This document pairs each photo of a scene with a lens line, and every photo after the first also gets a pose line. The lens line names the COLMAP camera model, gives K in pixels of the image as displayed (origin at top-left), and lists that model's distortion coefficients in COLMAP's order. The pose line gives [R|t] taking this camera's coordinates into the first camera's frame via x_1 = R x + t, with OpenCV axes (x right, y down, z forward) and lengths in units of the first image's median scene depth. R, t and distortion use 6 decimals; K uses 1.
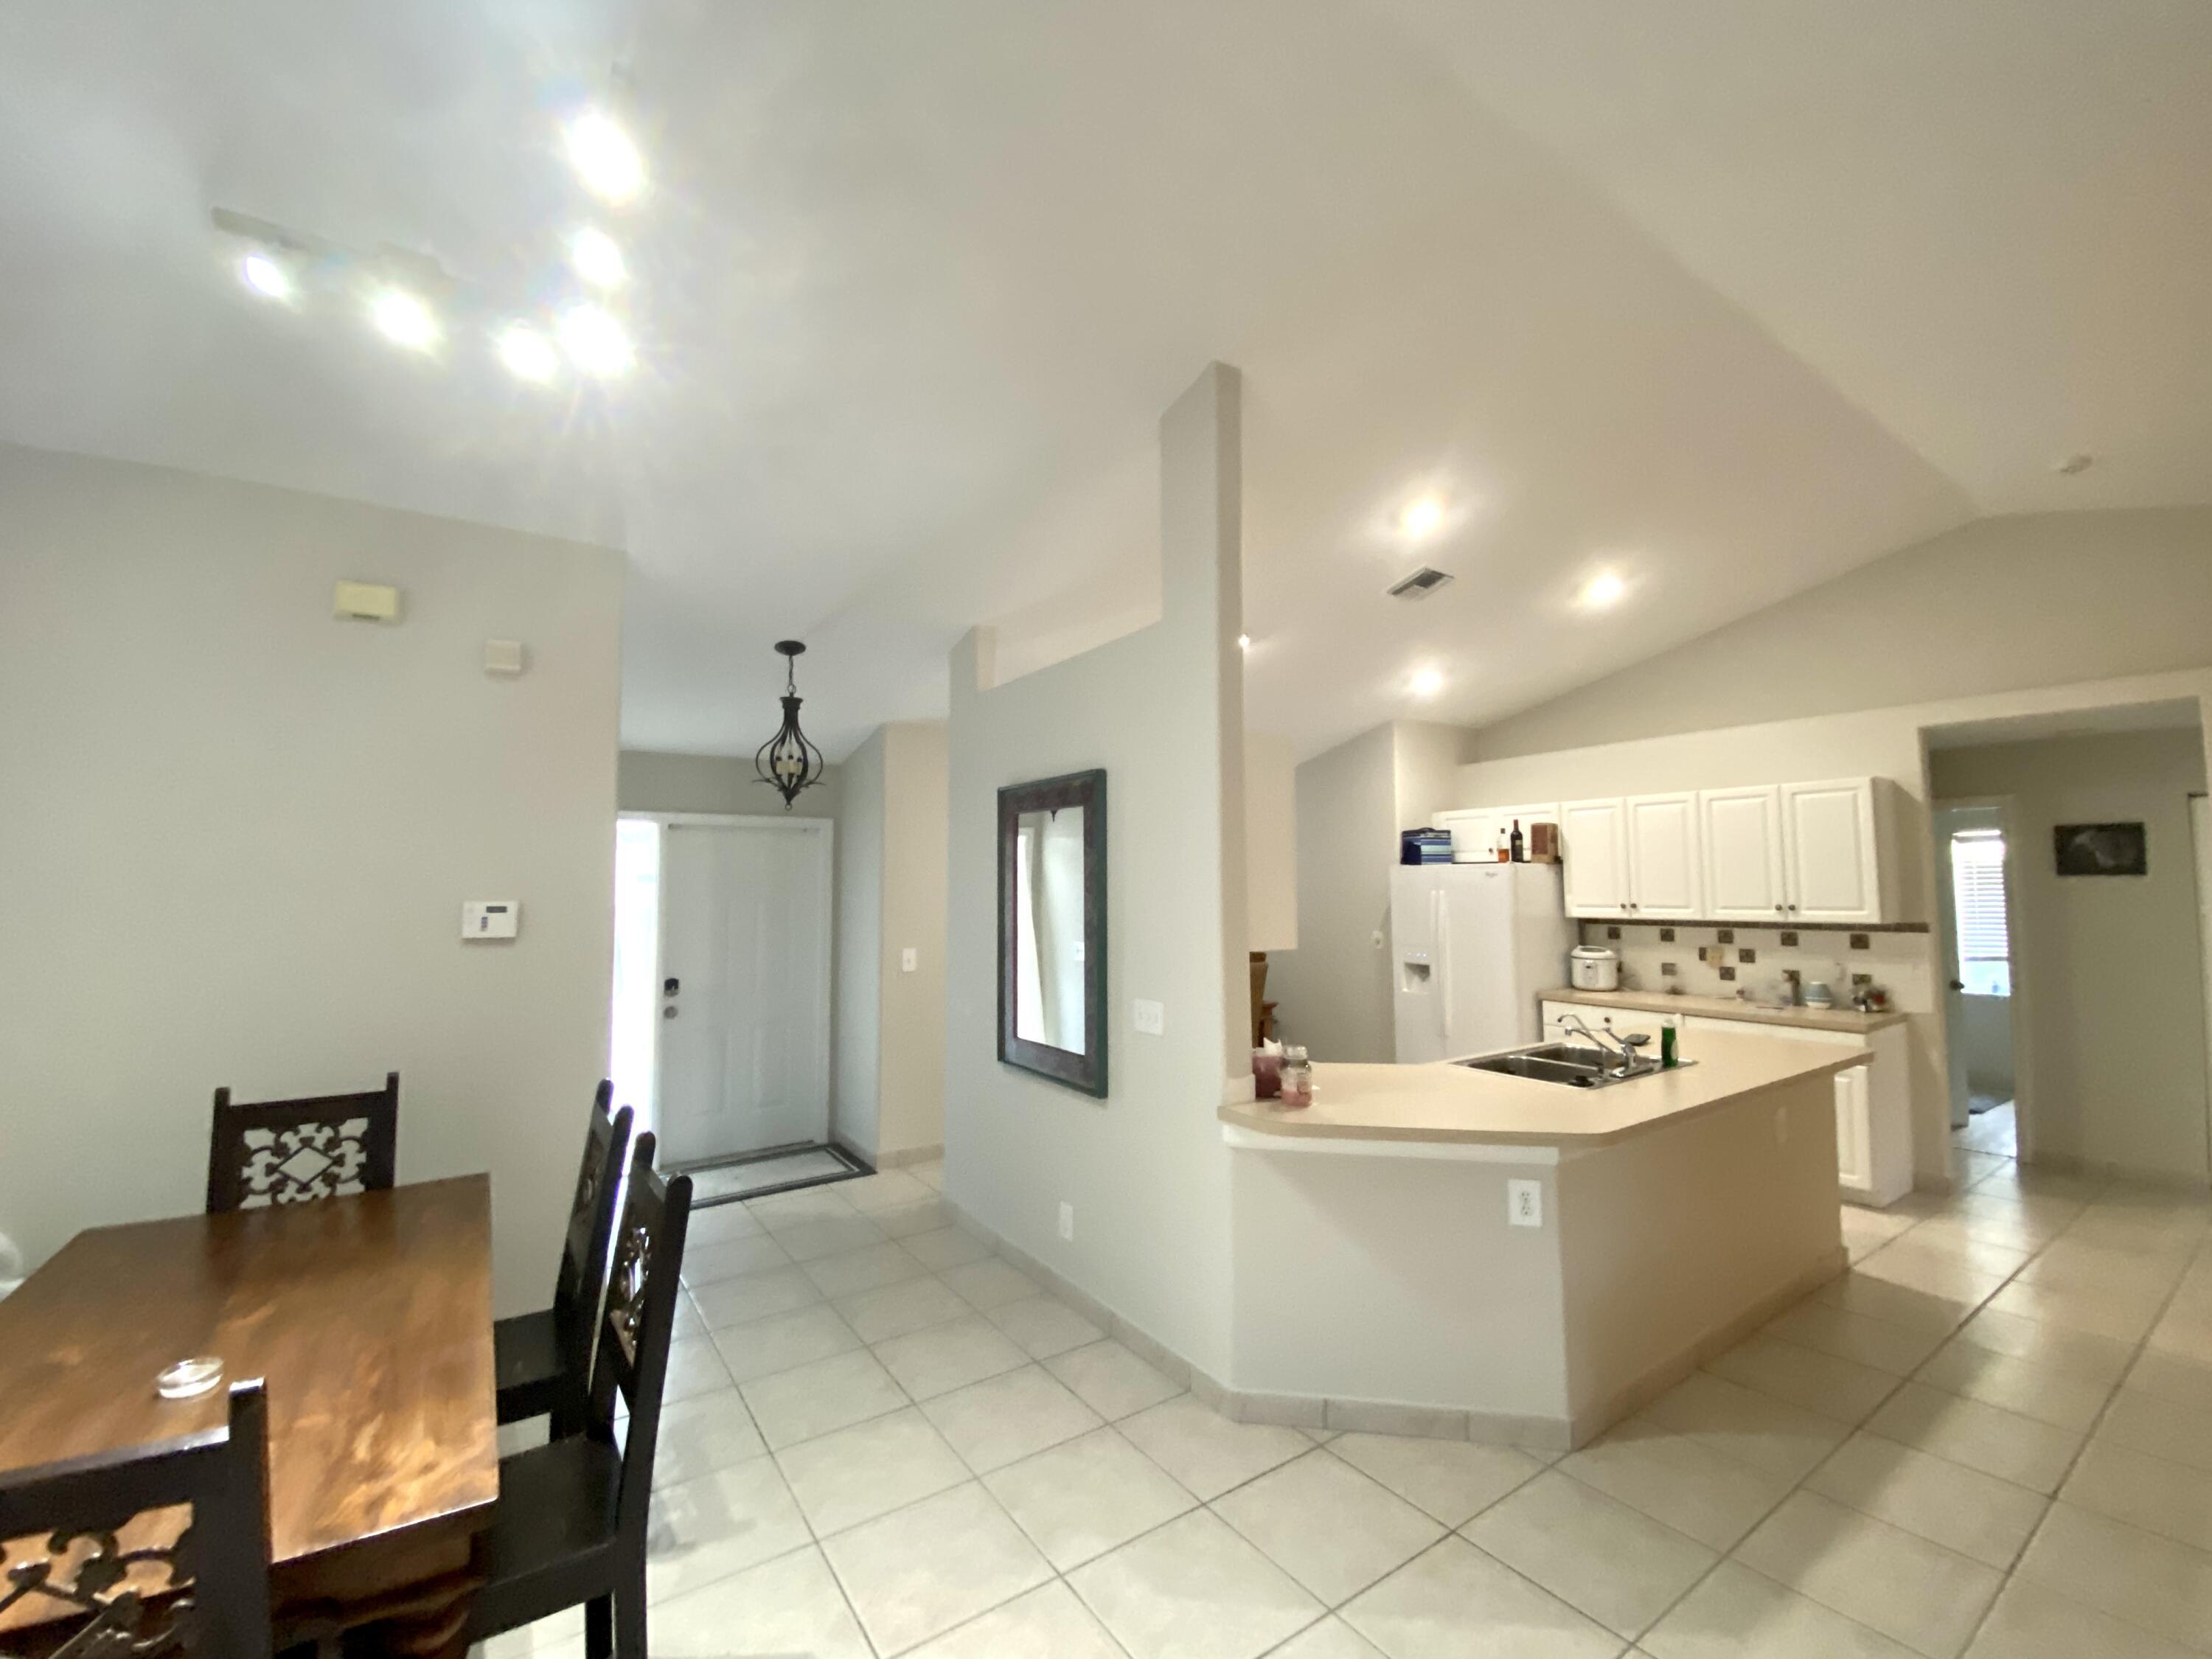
lens RADIAL K [[910.9, 0, 1100.7], [0, 910.9, 829.5], [0, 0, 1]] dist [0.021718, -0.020155]
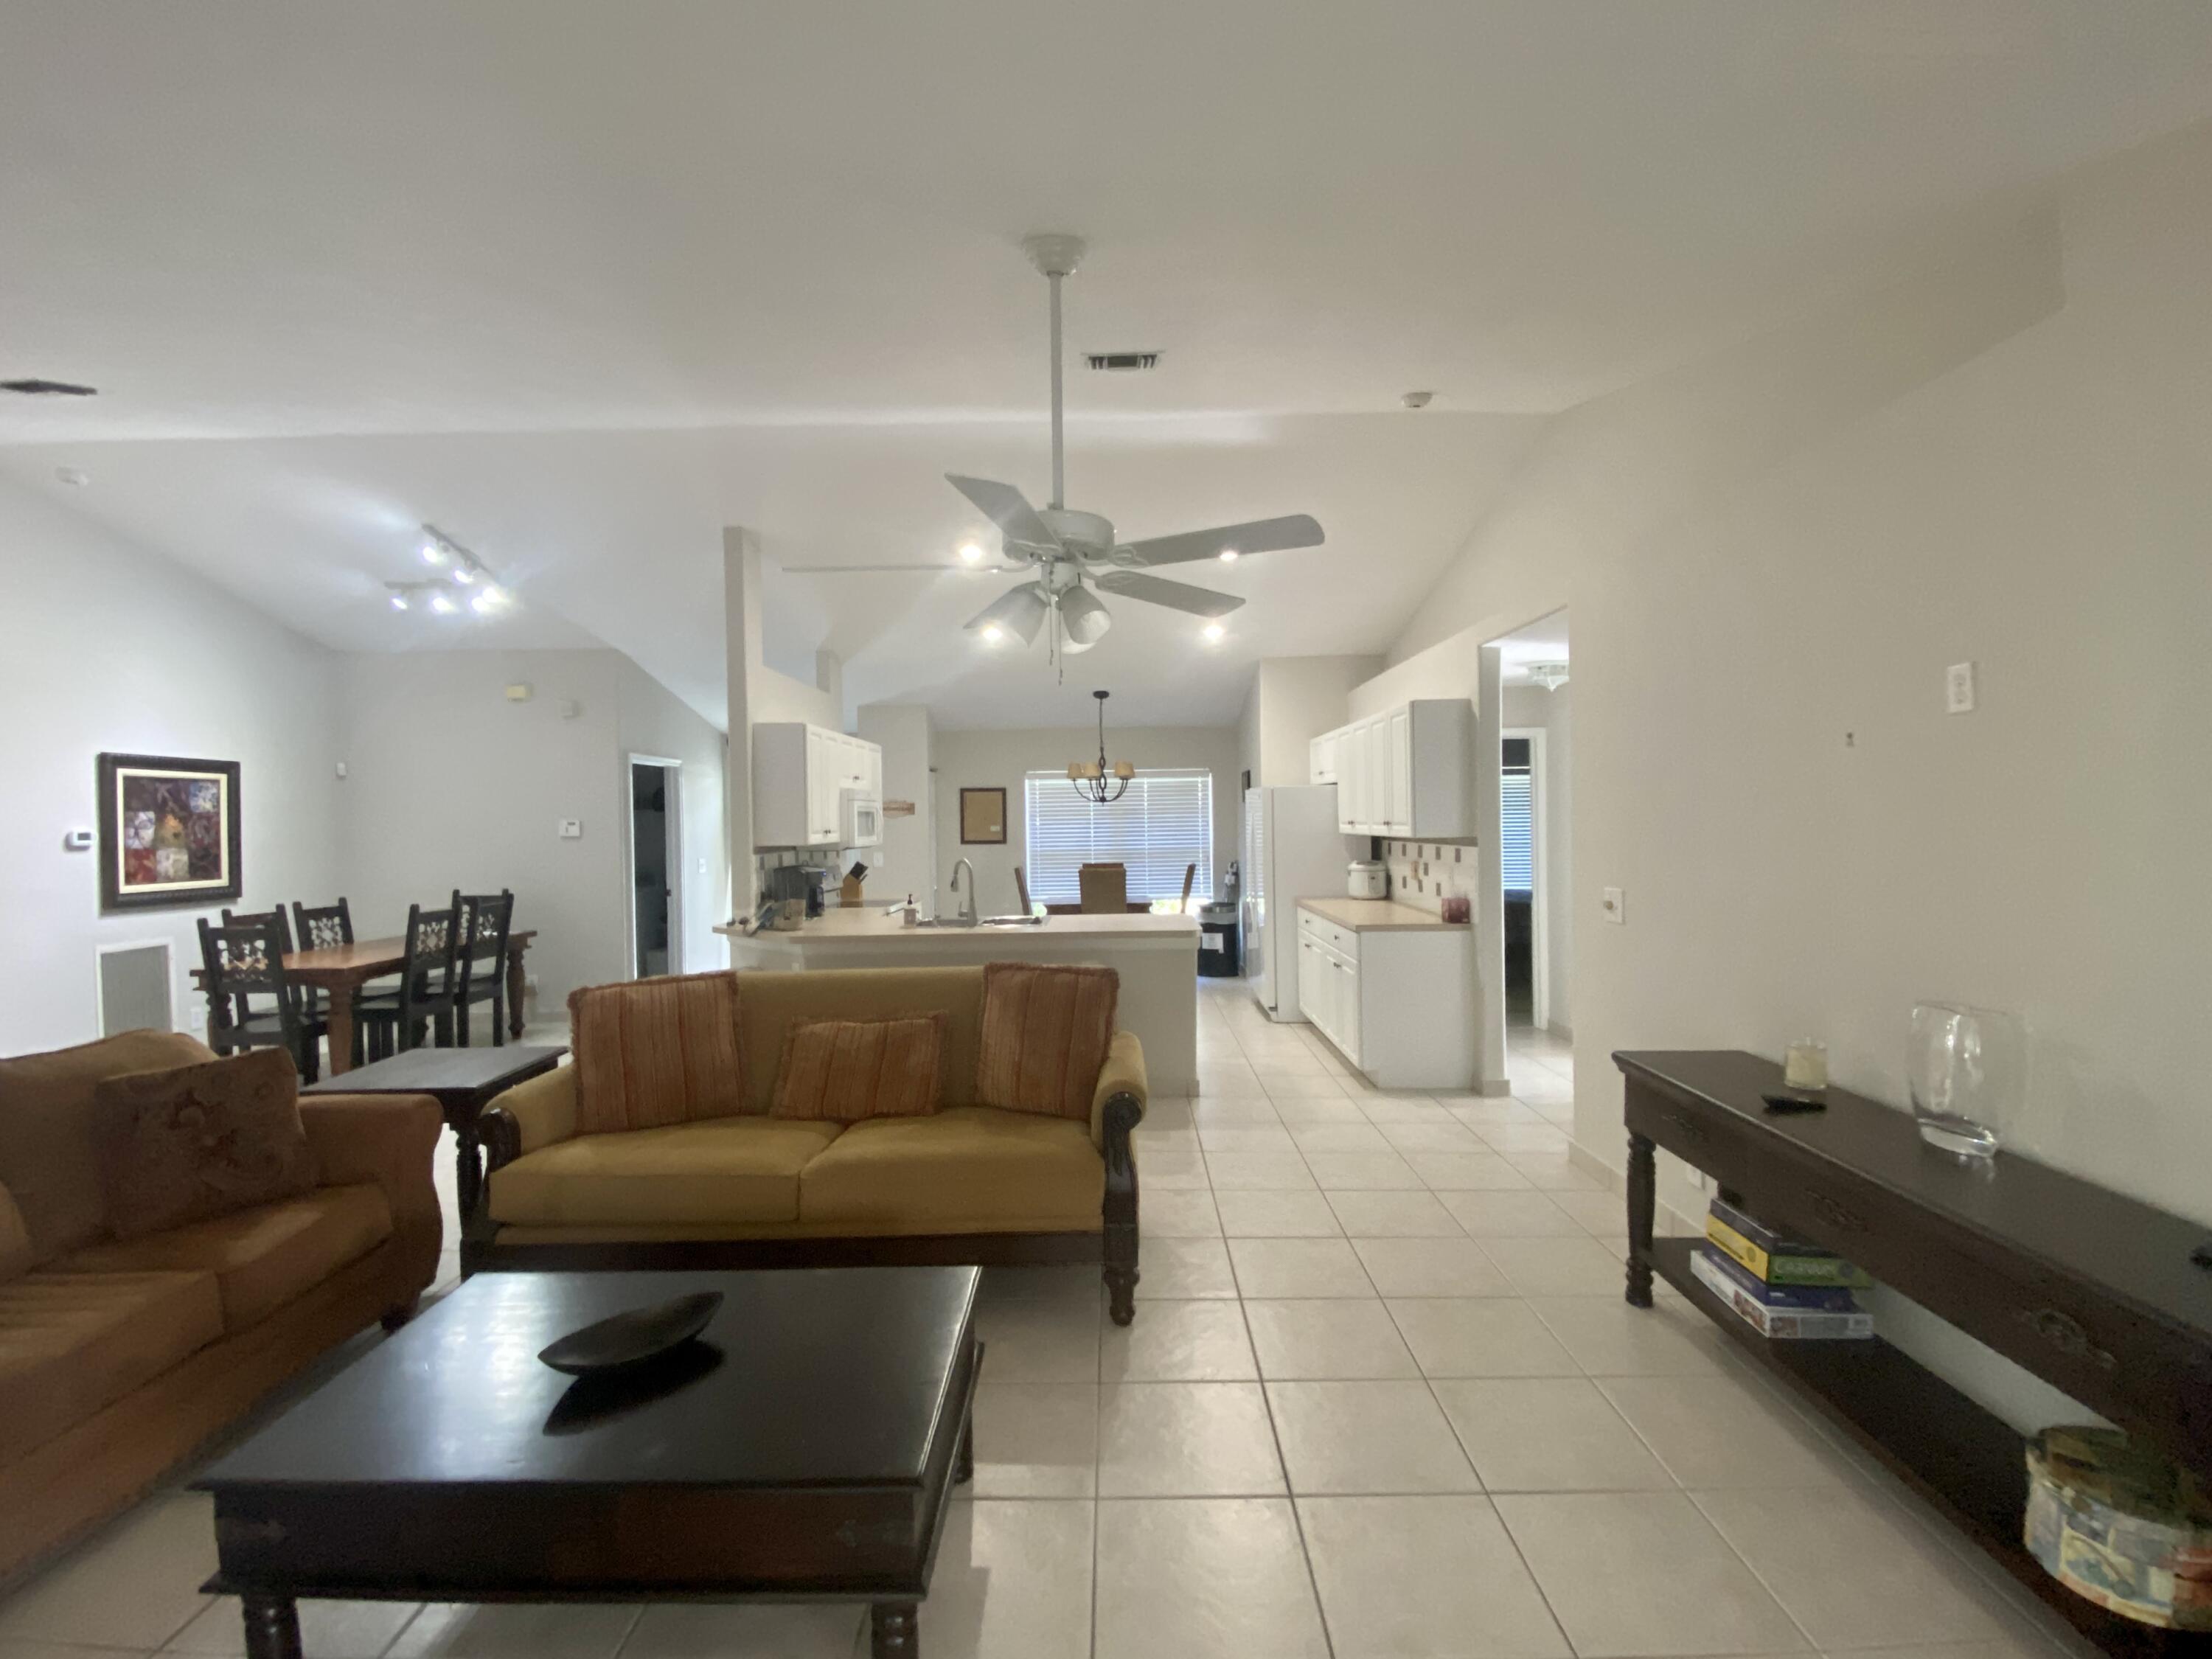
lens RADIAL K [[963.3, 0, 1106.0], [0, 963.3, 829.5], [0, 0, 1]] dist [0.031748, -0.027541]
pose [[0.825409, 0.001004, -0.564534, 1.259277], [0.045483, 0.996629, 0.068274, -0.001232], [0.562700, -0.082030, 0.822581, -0.156627]]
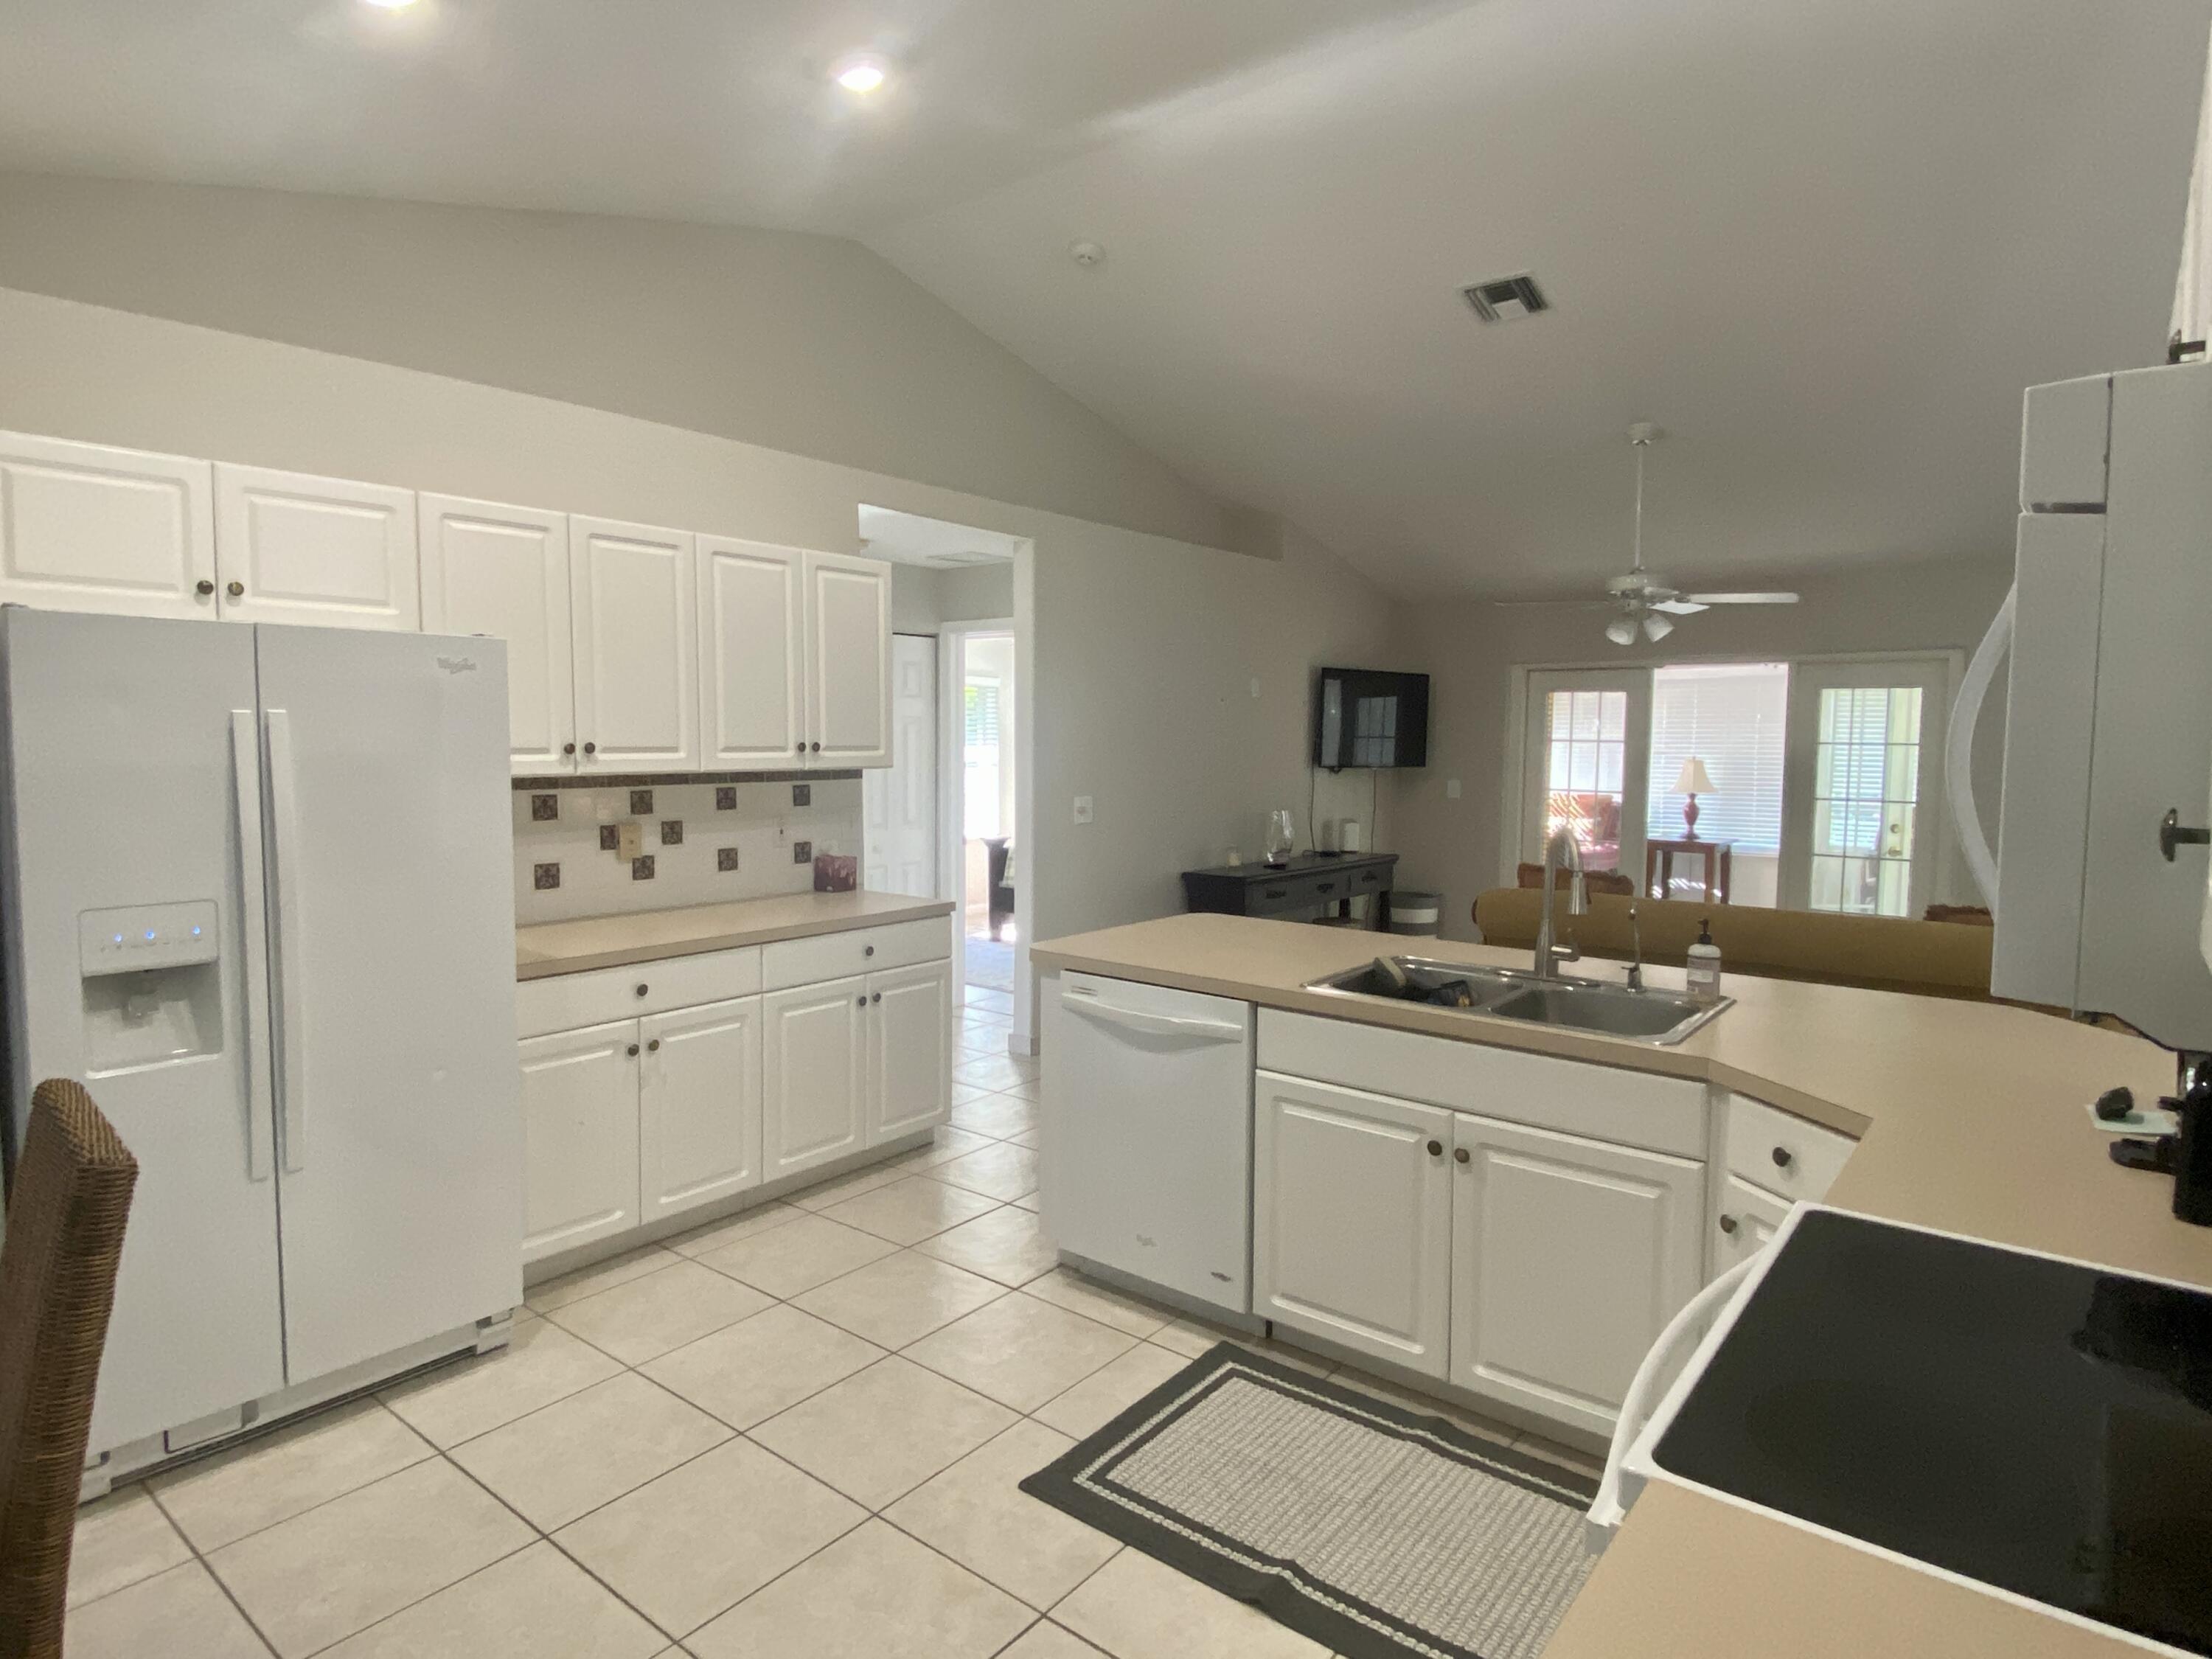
lens RADIAL K [[1222.1, 0, 1089.7], [0, 1222.1, 827.0], [0, 0, 1]] dist [0.041032, -0.000294]
pose [[-0.292349, -0.069033, 0.953817, -0.132958], [-0.066185, 0.996460, 0.051834, 0.093899], [-0.954019, -0.047975, -0.295883, 1.193697]]
